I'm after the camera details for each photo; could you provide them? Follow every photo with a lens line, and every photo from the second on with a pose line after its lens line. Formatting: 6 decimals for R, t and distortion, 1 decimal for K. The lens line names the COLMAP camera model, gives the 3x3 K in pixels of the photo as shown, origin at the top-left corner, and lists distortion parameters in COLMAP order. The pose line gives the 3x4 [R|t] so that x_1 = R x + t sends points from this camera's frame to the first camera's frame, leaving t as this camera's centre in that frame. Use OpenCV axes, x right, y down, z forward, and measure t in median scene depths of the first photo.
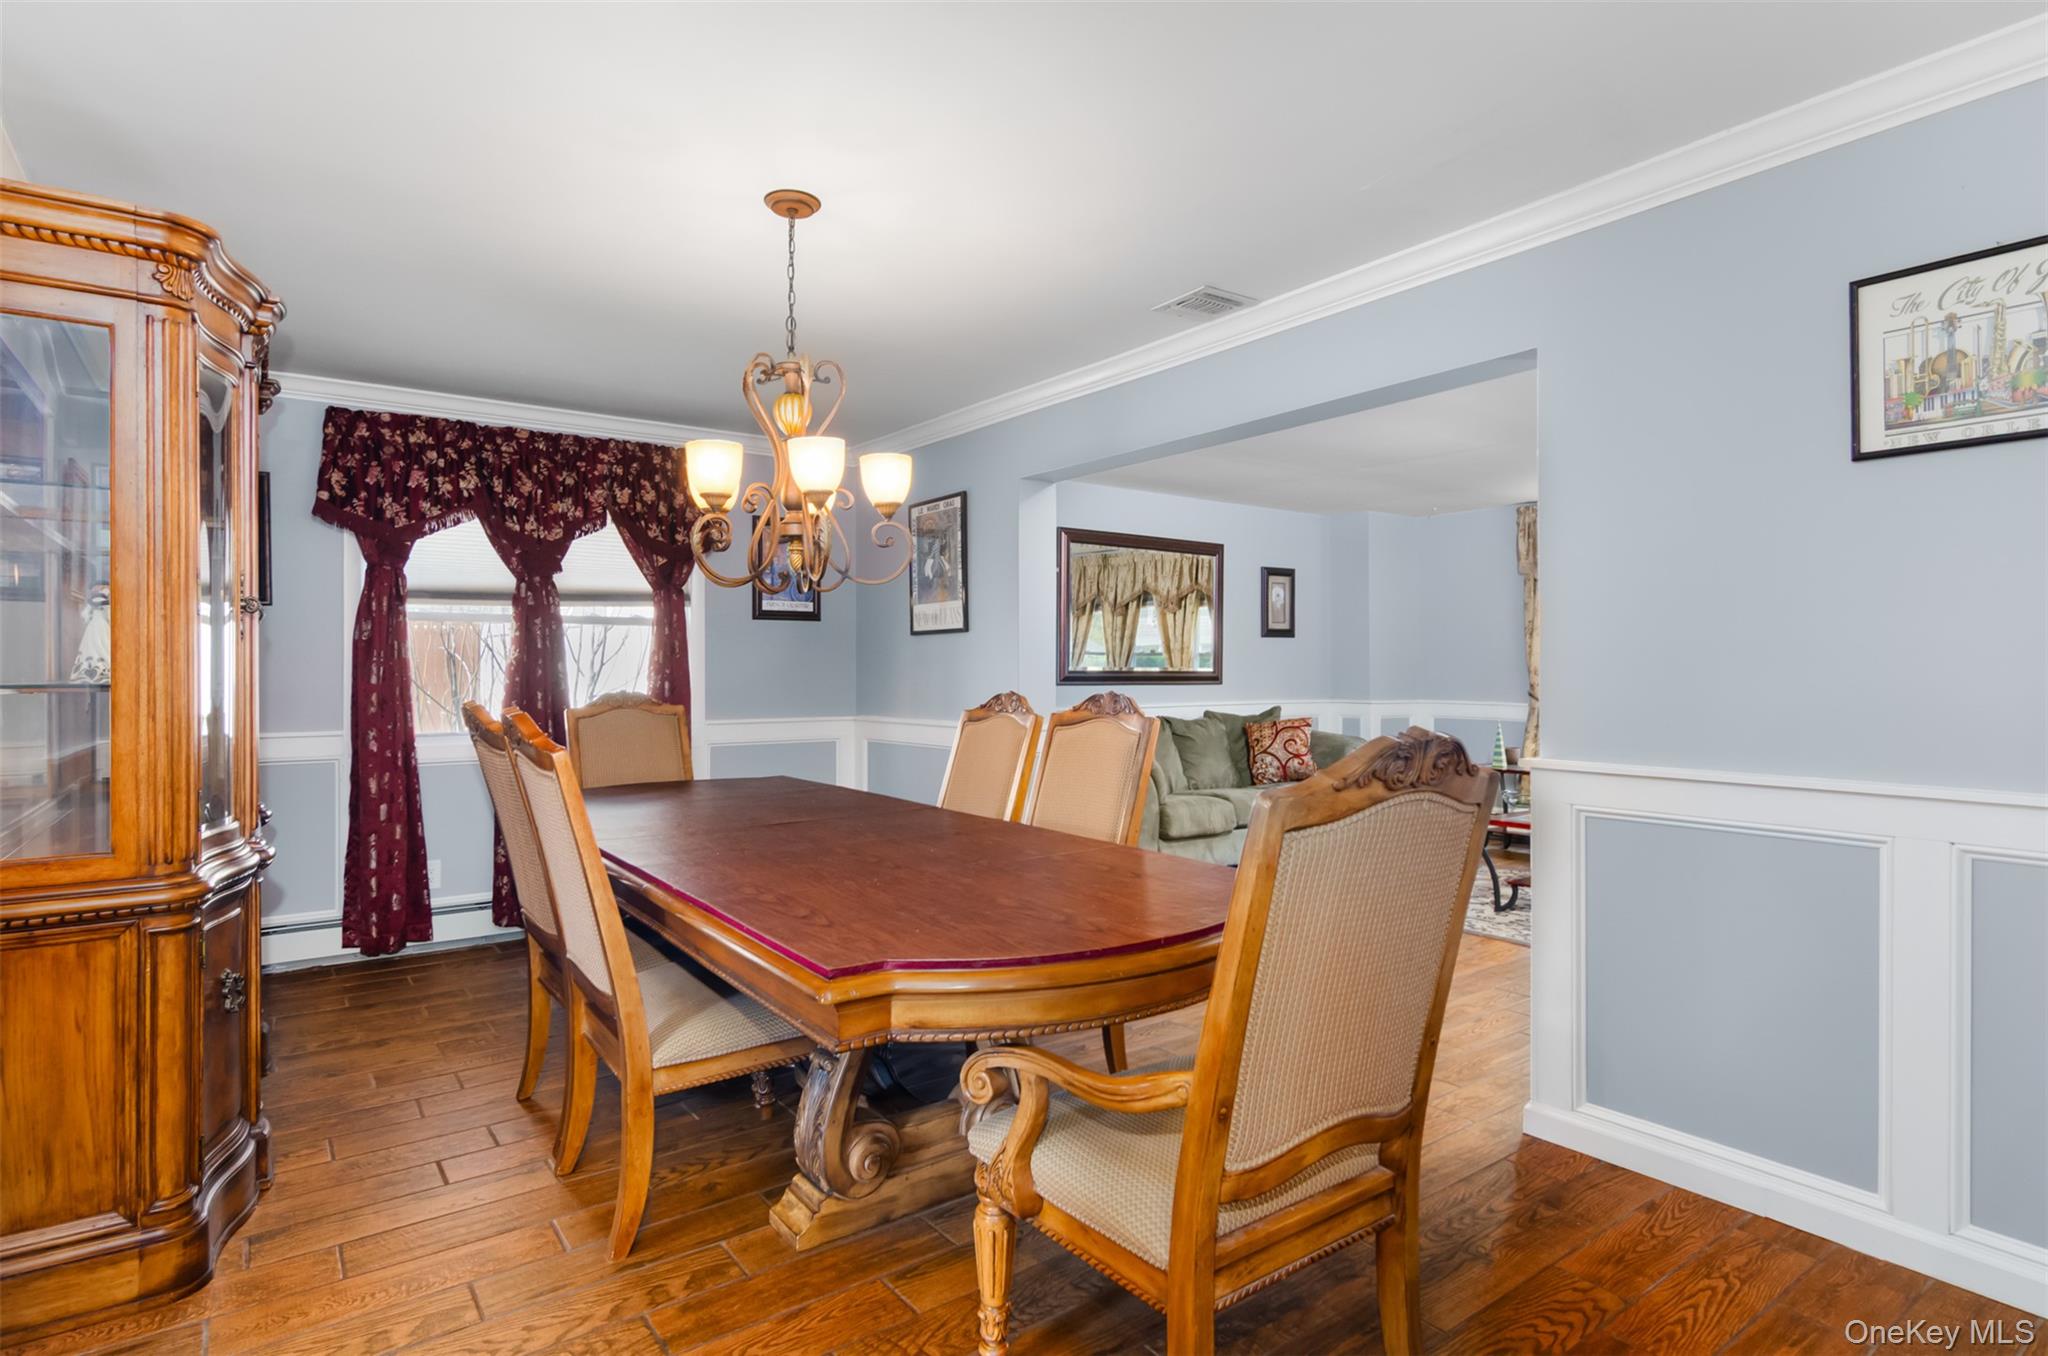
lens RADIAL K [[1057.5, 0, 1029.4], [0, 1057.5, 673.4], [0, 0, 1]] dist [-0.003272, -0.000295]
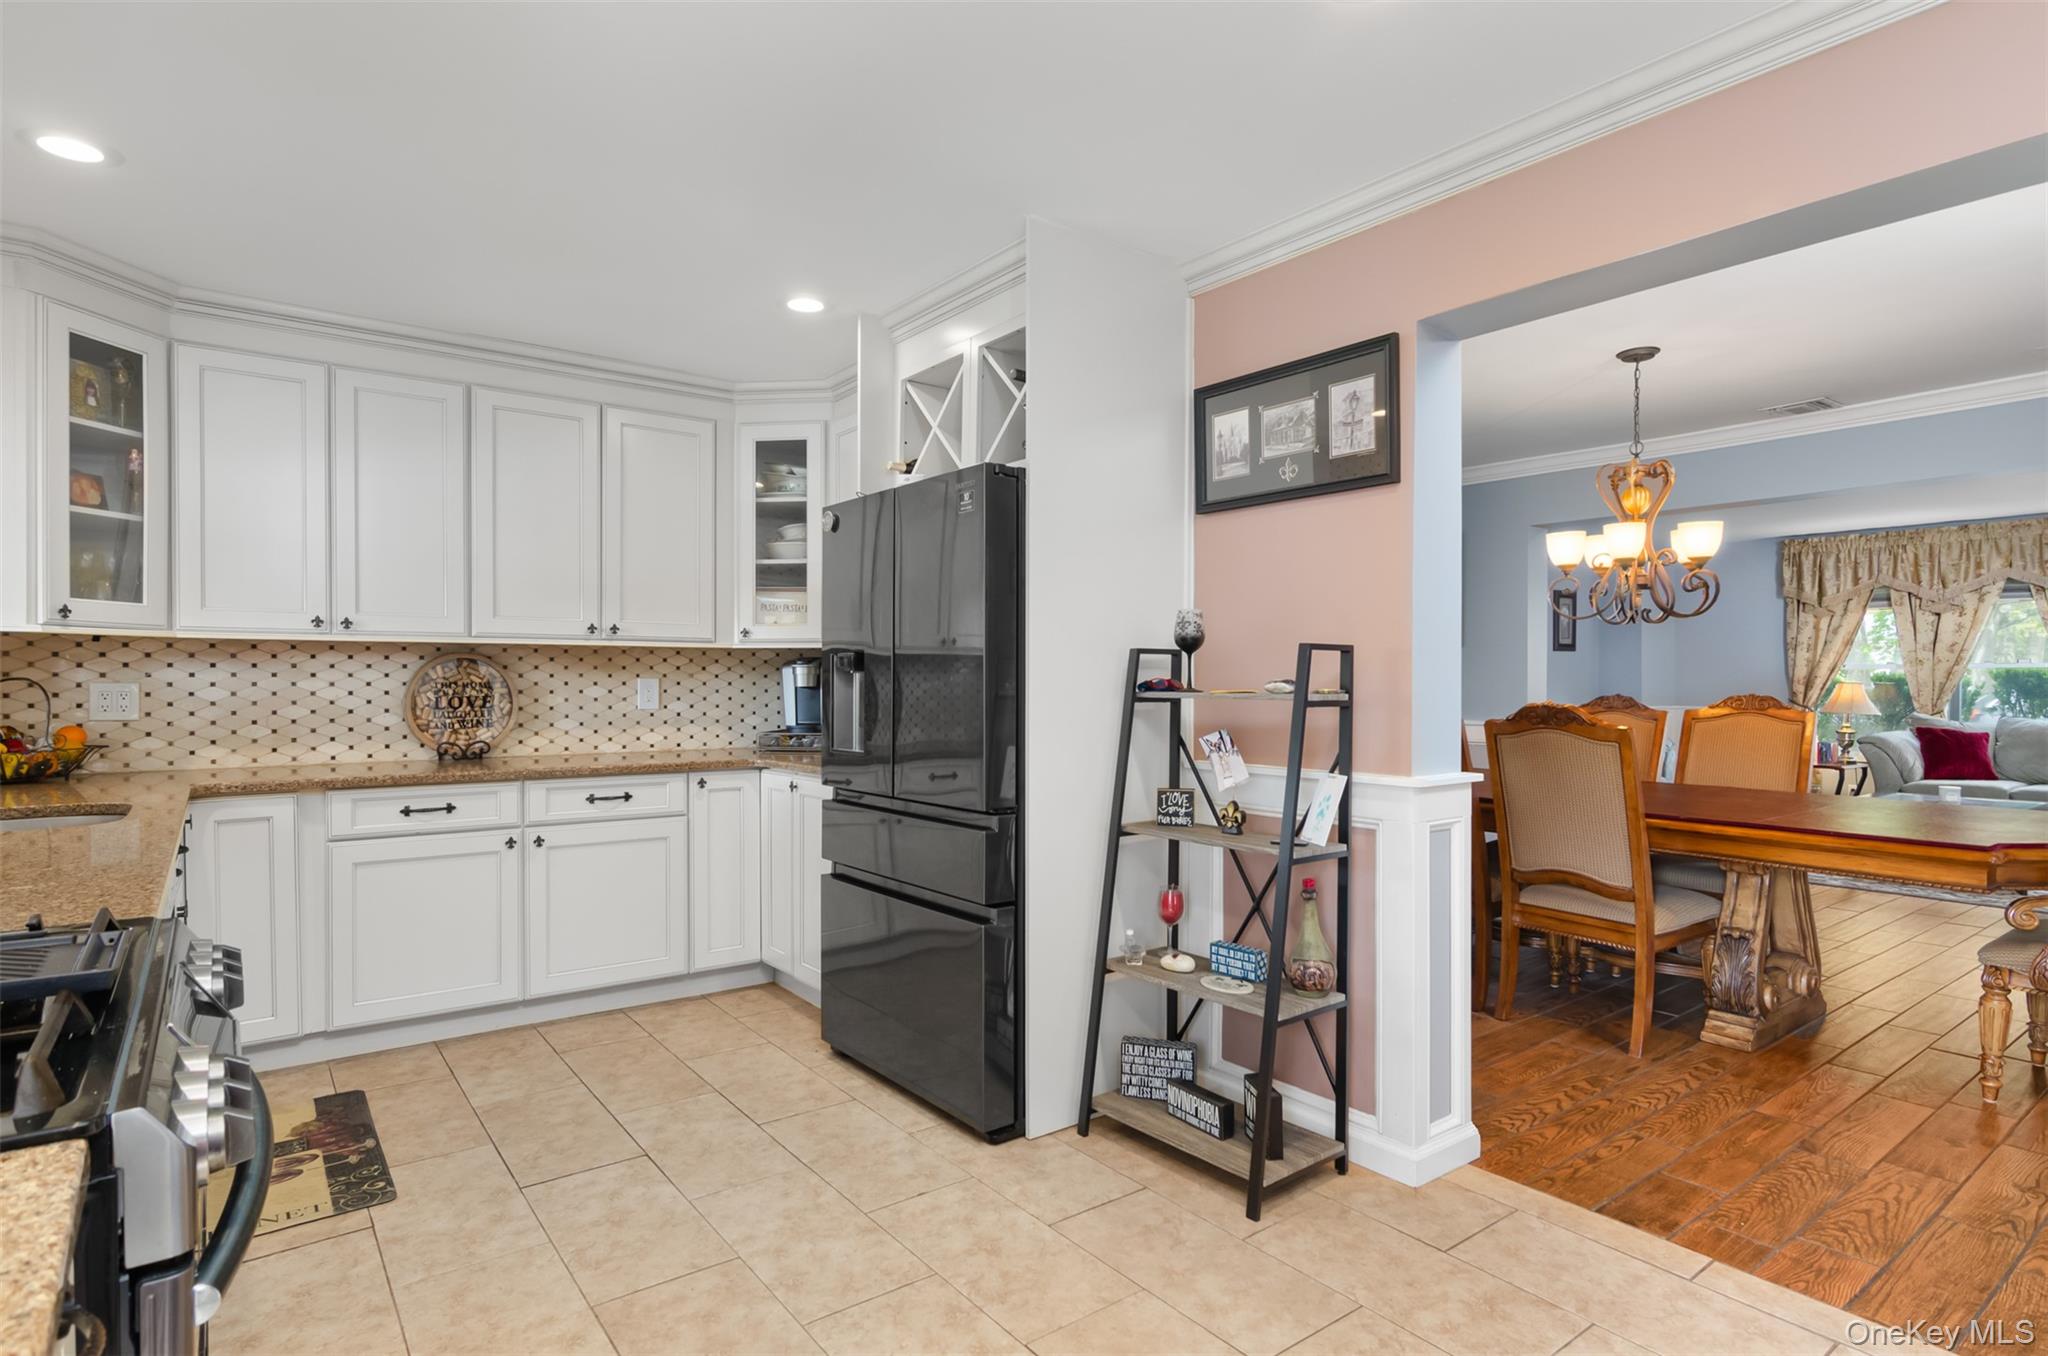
lens RADIAL K [[1073.3, 0, 1022.9], [0, 1073.3, 688.6], [0, 0, 1]] dist [0.000681, -0.000448]
pose [[0.999993, 0.002376, 0.003058, -0.574309], [-0.002394, 0.999980, 0.005937, 0.002893], [-0.003044, -0.005944, 0.999978, -0.252596]]
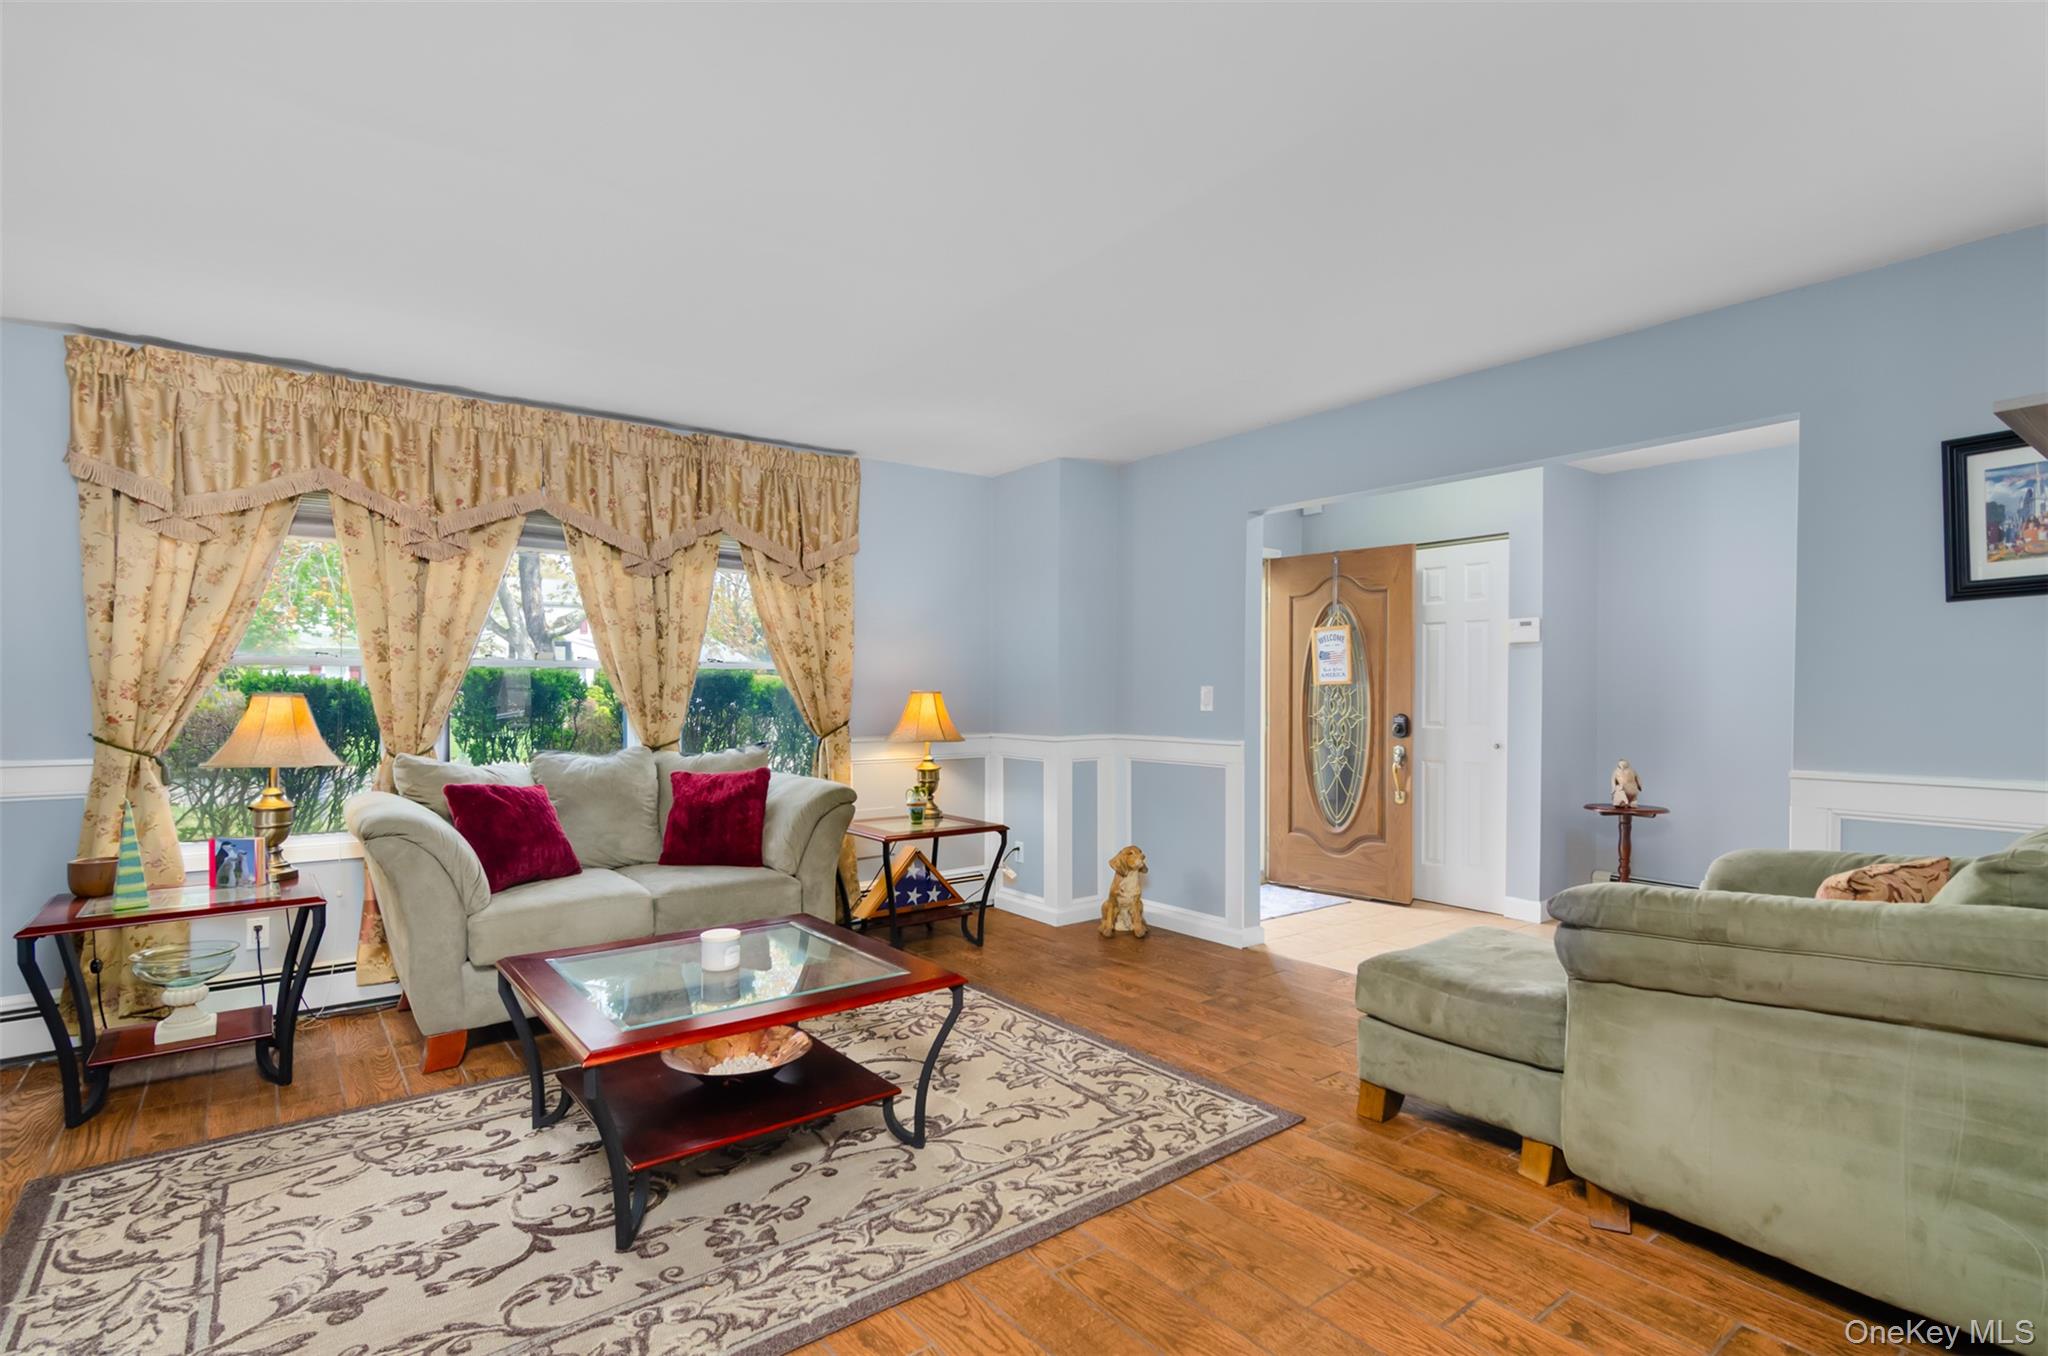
lens RADIAL K [[979.0, 0, 1022.0], [0, 979.0, 699.9], [0, 0, 1]] dist [0.002171, 0.000064]
pose [[-0.016664, -0.007687, 0.999832, 0.041711], [0.000272, 0.999970, 0.007692, -0.001346], [-0.999861, 0.000400, -0.016661, 0.919137]]
